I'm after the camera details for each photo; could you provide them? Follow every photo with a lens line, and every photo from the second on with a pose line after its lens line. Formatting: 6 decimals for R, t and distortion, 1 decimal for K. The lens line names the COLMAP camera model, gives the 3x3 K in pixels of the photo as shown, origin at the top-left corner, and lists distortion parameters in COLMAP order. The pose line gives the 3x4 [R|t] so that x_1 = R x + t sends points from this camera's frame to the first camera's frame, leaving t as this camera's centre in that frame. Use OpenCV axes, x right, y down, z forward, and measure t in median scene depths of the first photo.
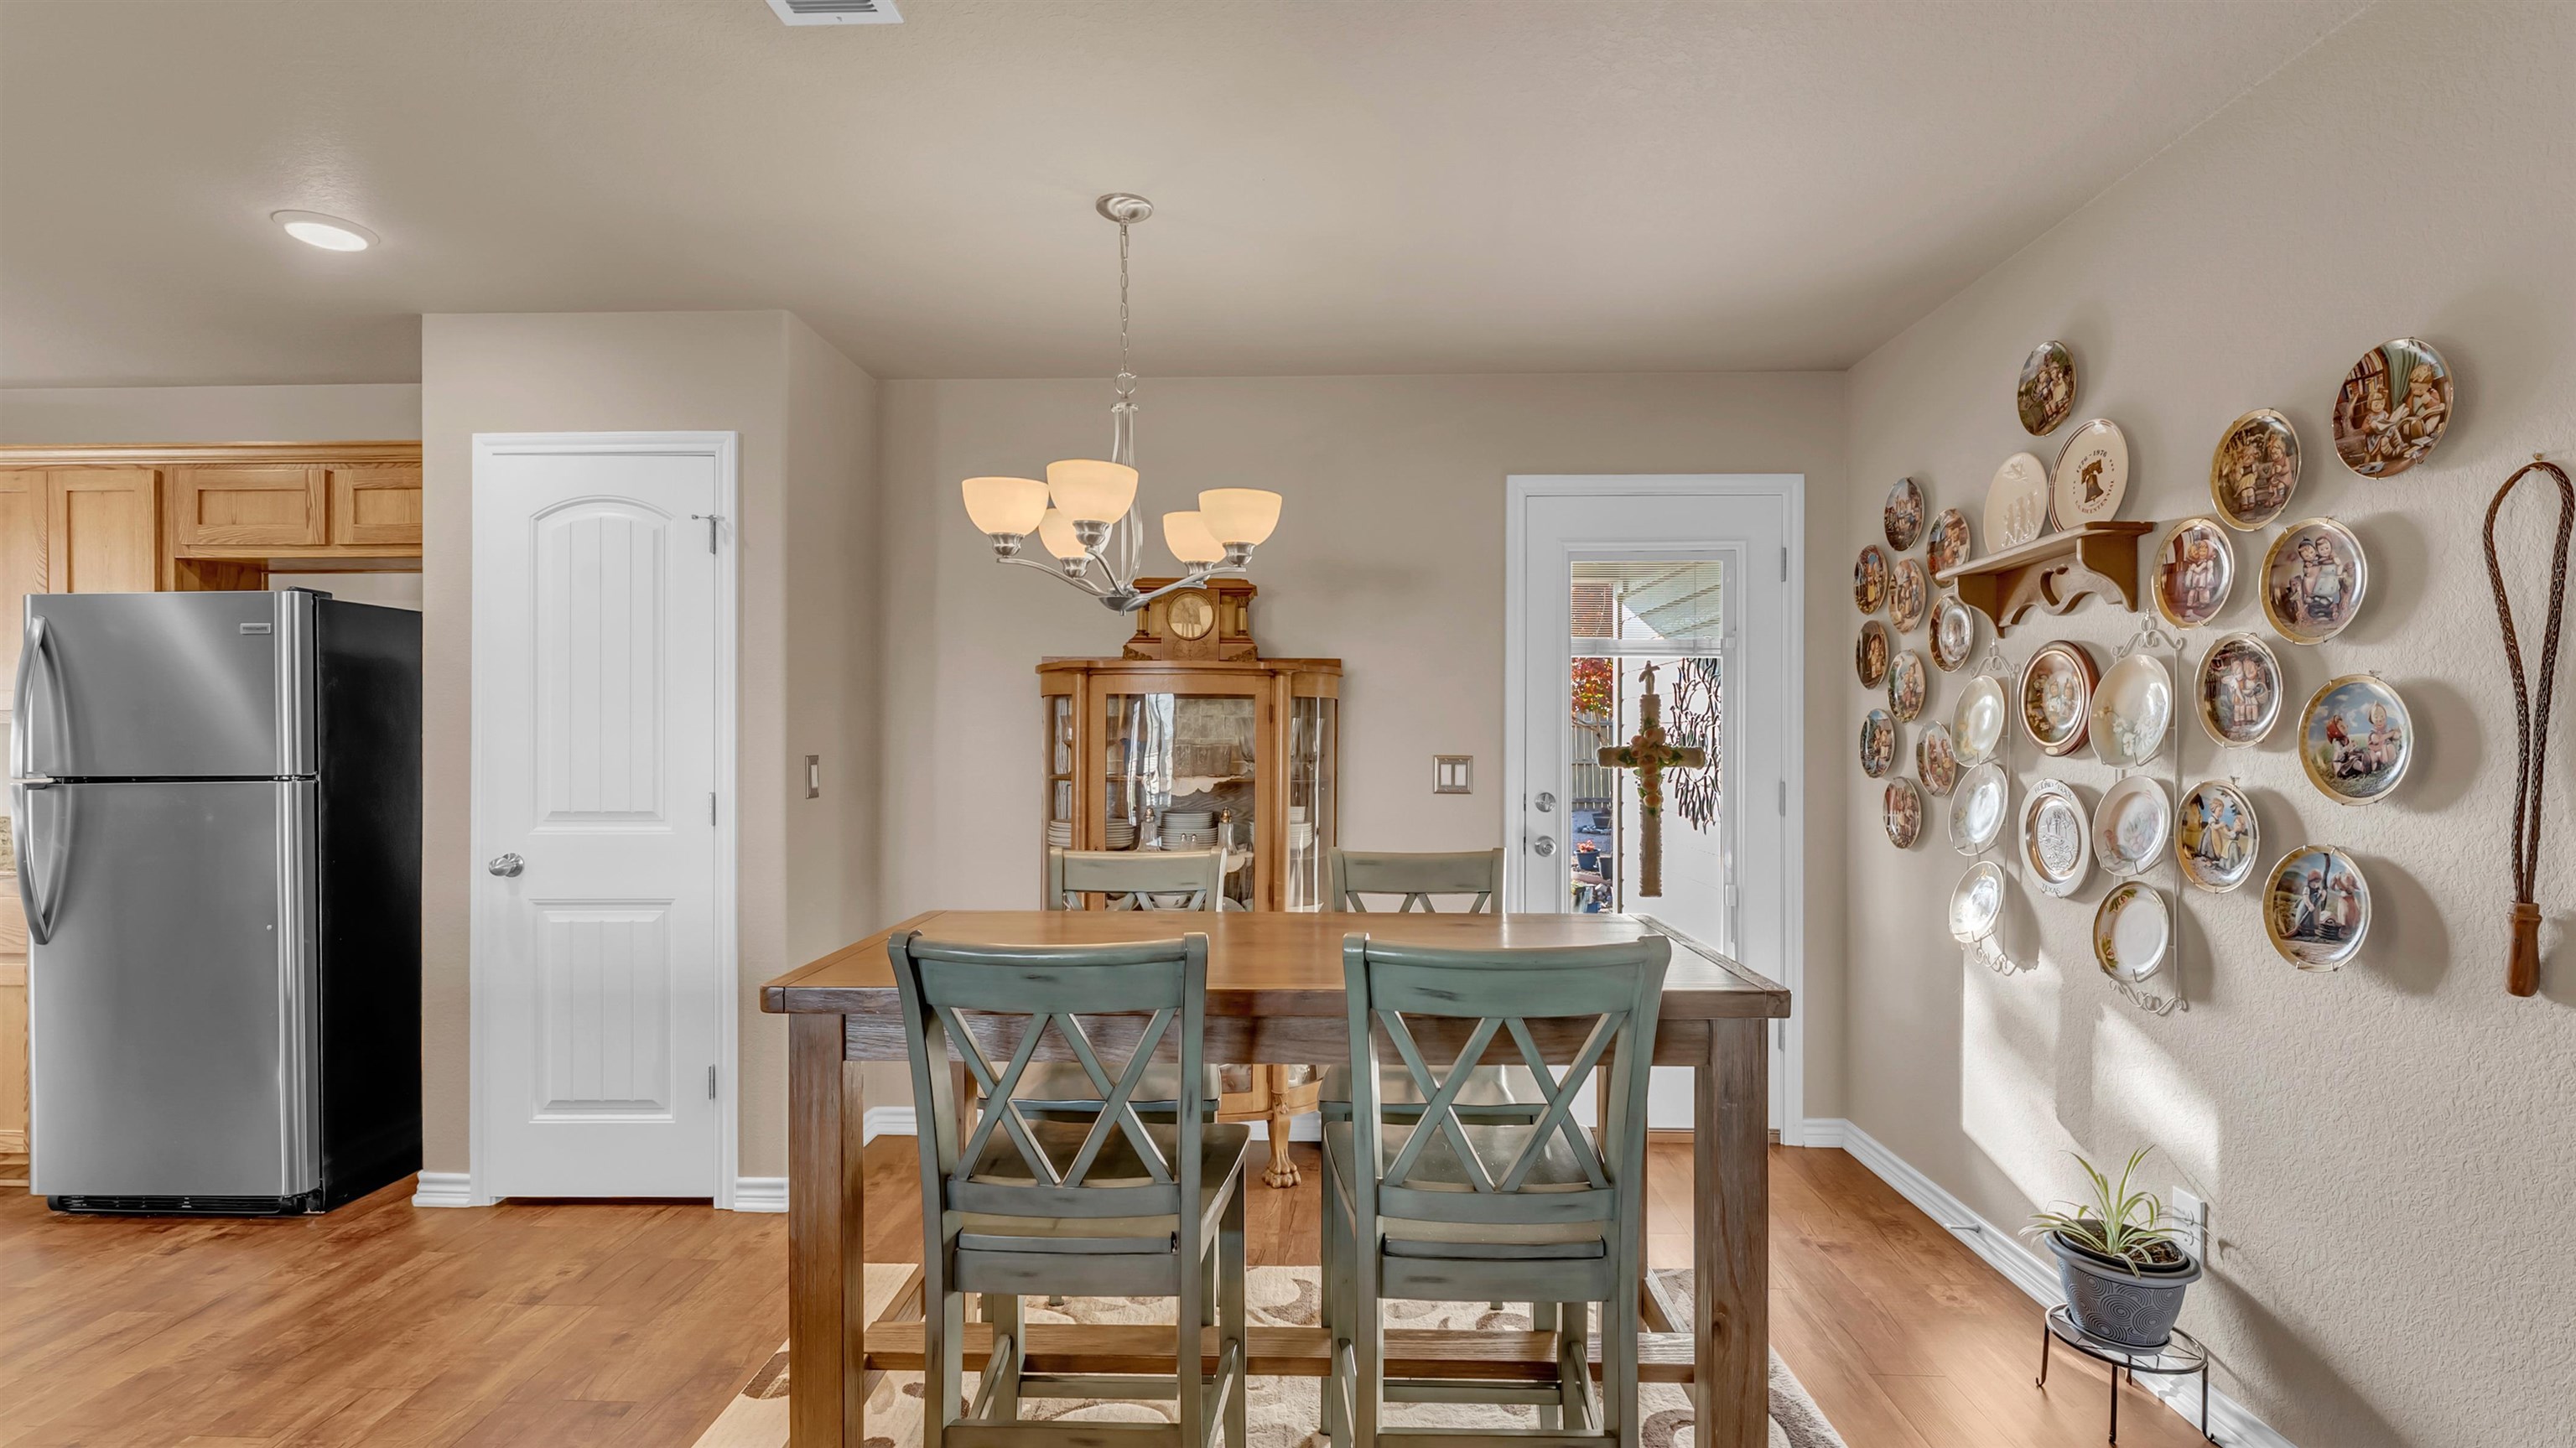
lens RADIAL K [[1182.1, 0, 1290.1], [0, 1182.1, 741.9], [0, 0, 1]] dist [-0.003206, -0.000354]
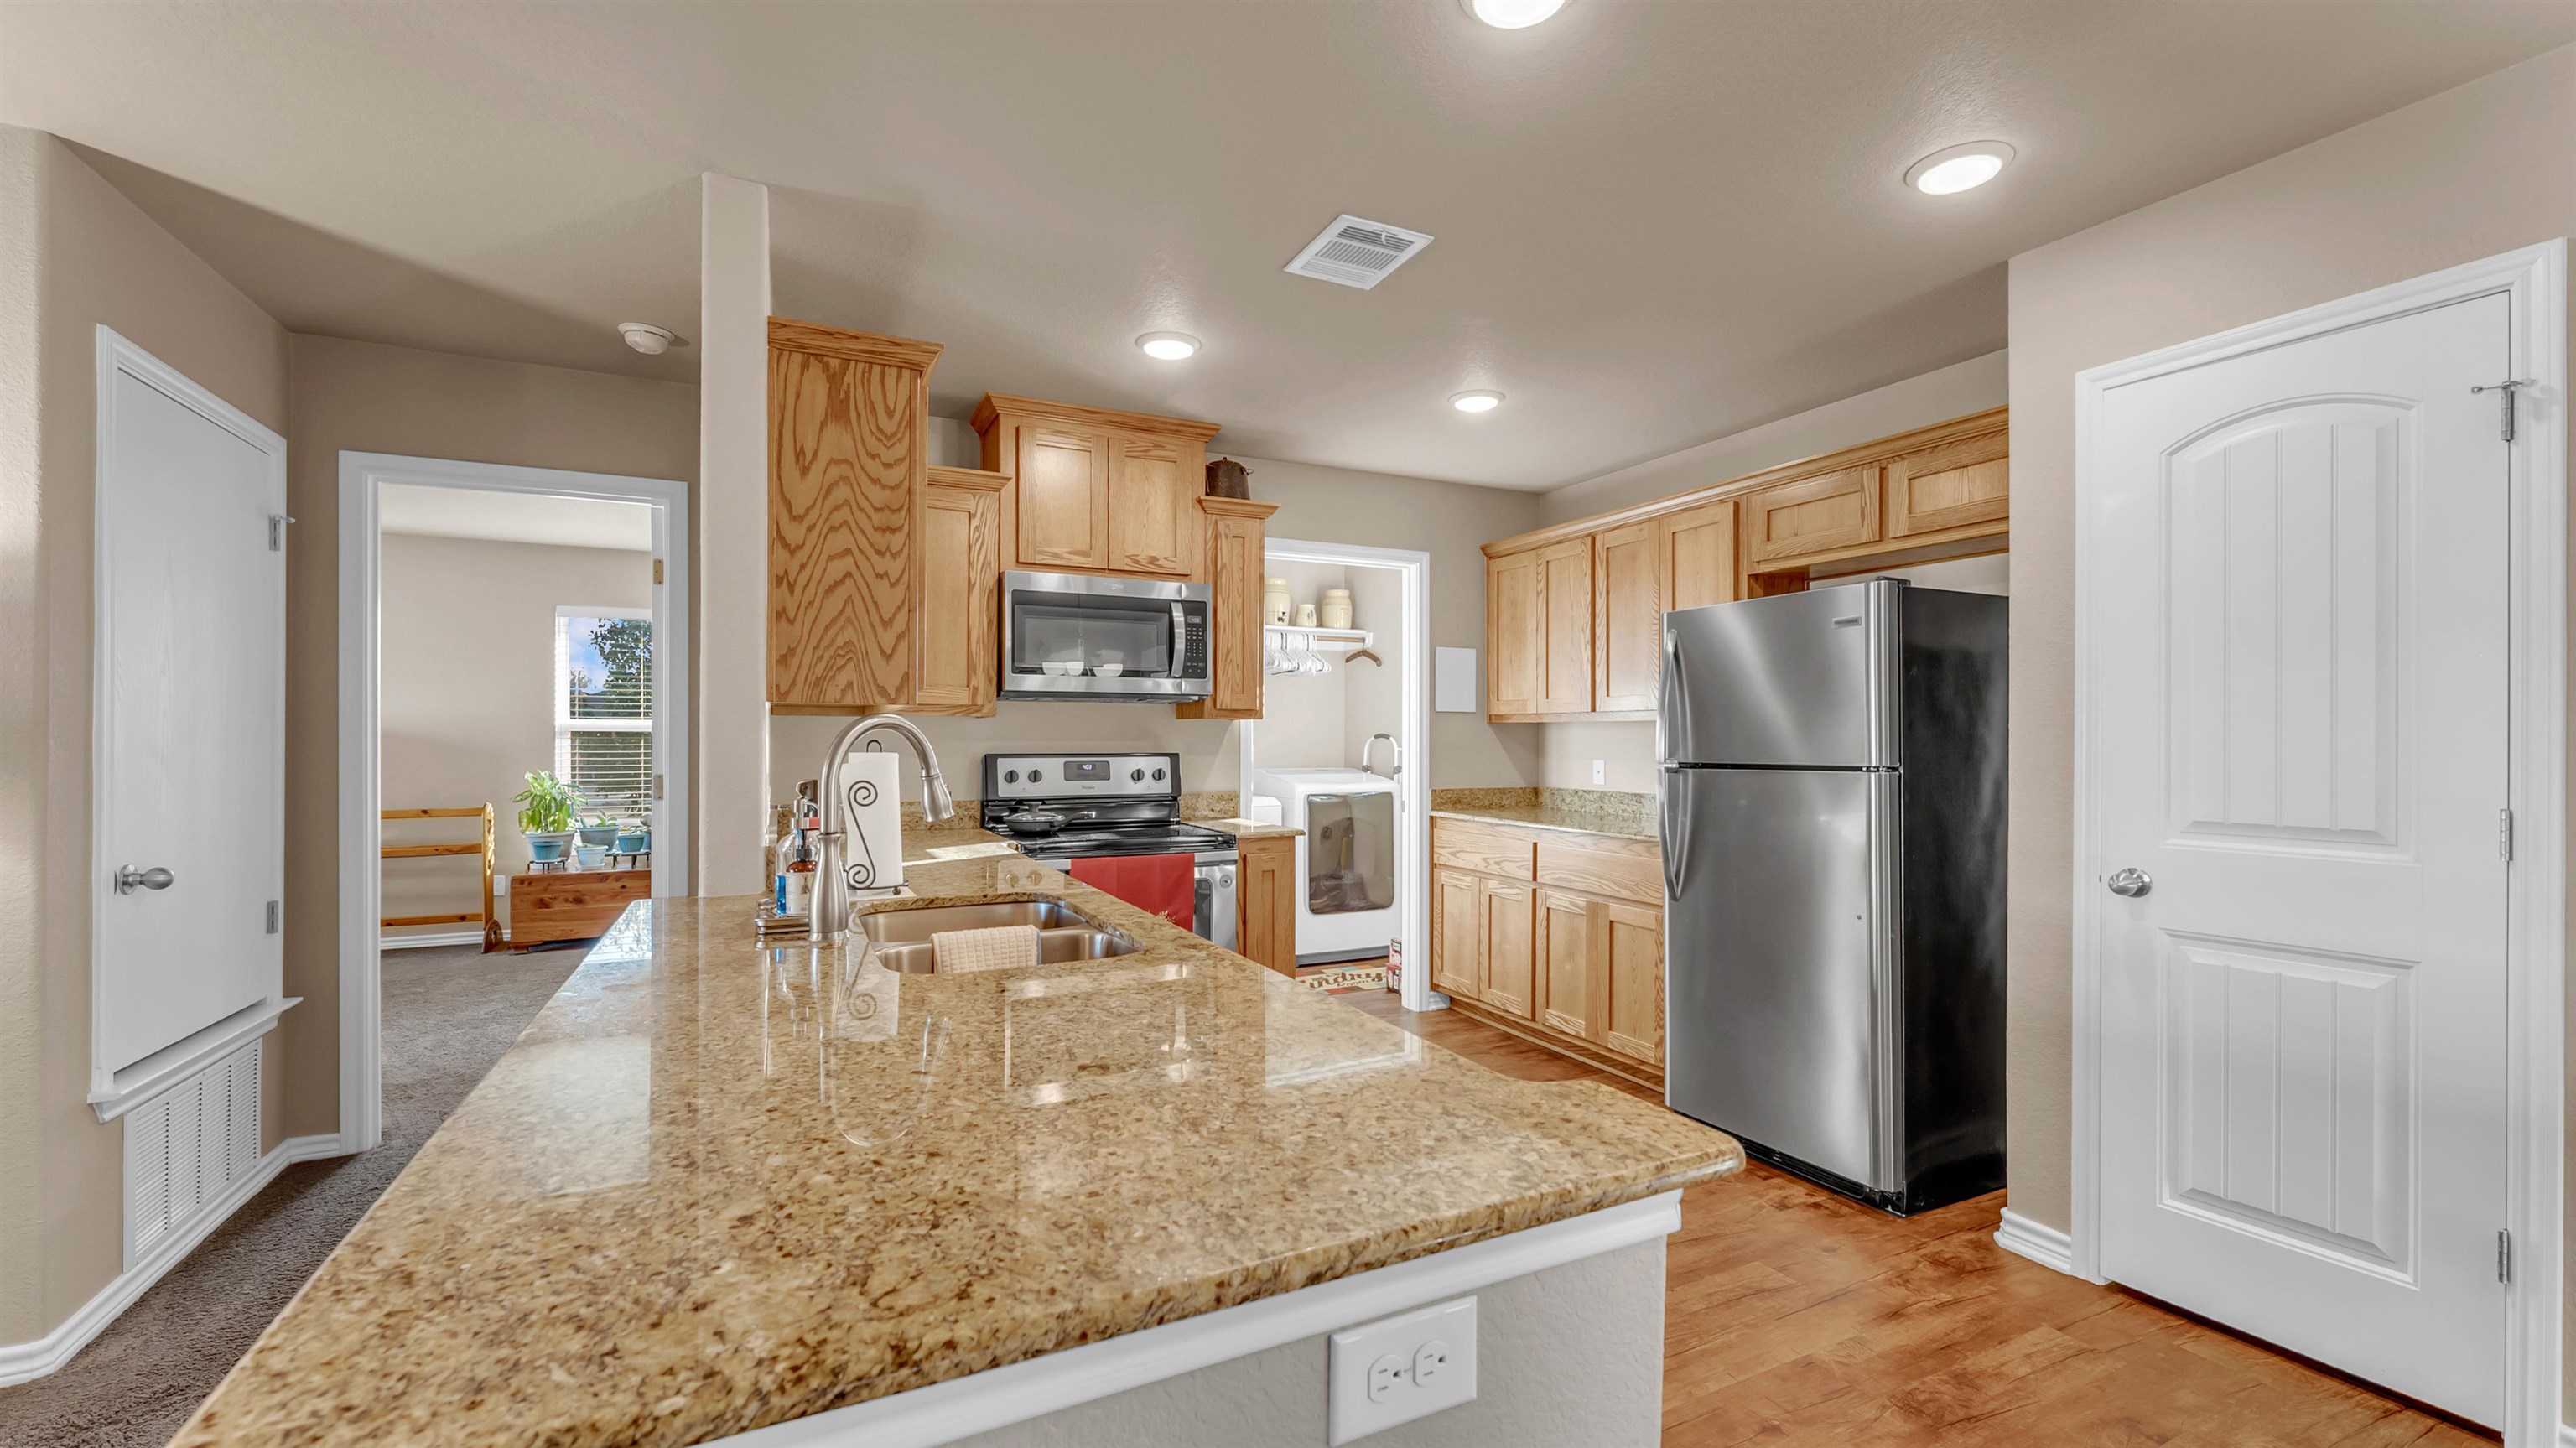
lens RADIAL K [[1027.9, 0, 1281.6], [0, 1027.9, 733.9], [0, 0, 1]] dist [-0.001870, -0.000103]
pose [[0.473081, -0.001983, -0.881017, -0.314005], [-0.005437, 0.999972, -0.005170, 0.008053], [0.881002, 0.007236, 0.473056, 0.142168]]
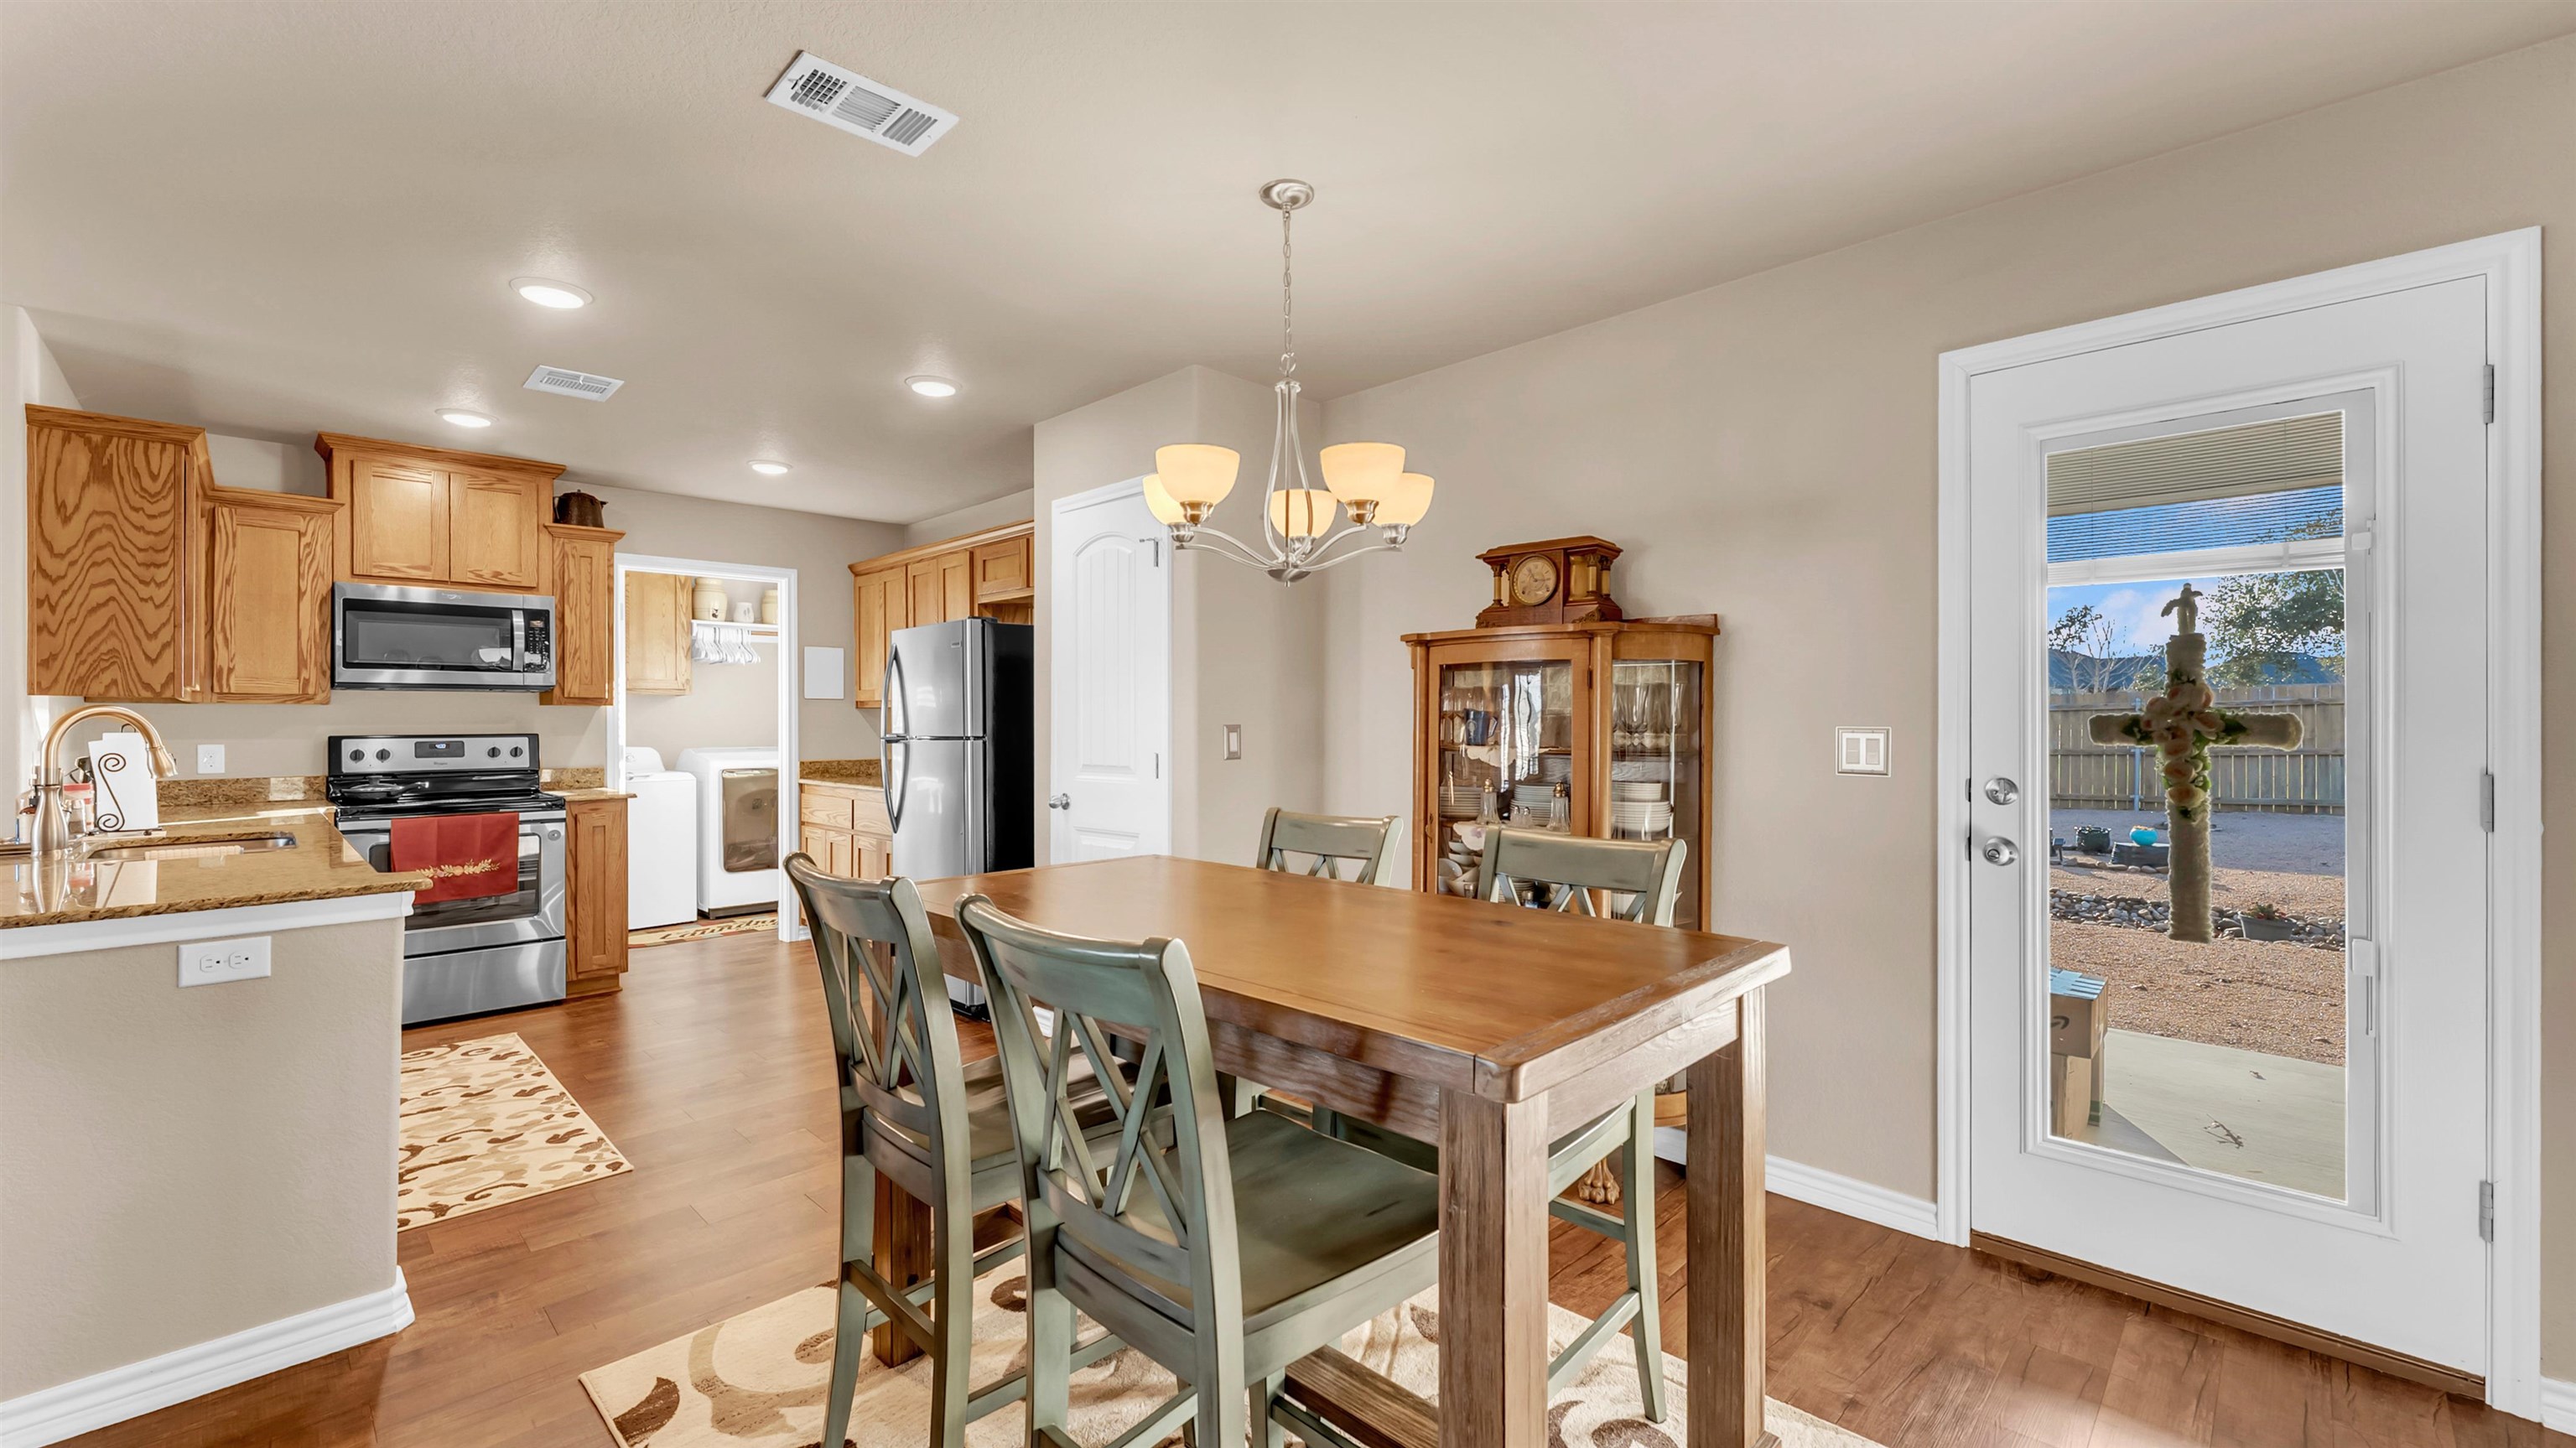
lens RADIAL K [[1058.2, 0, 1268.9], [0, 1058.2, 714.7], [0, 0, 1]] dist [0.001541, 0.000351]
pose [[0.720225, -0.005582, -0.693718, 0.400424], [0.000843, 0.999974, -0.007171, 0.009846], [0.693740, 0.004580, 0.720211, 0.257170]]
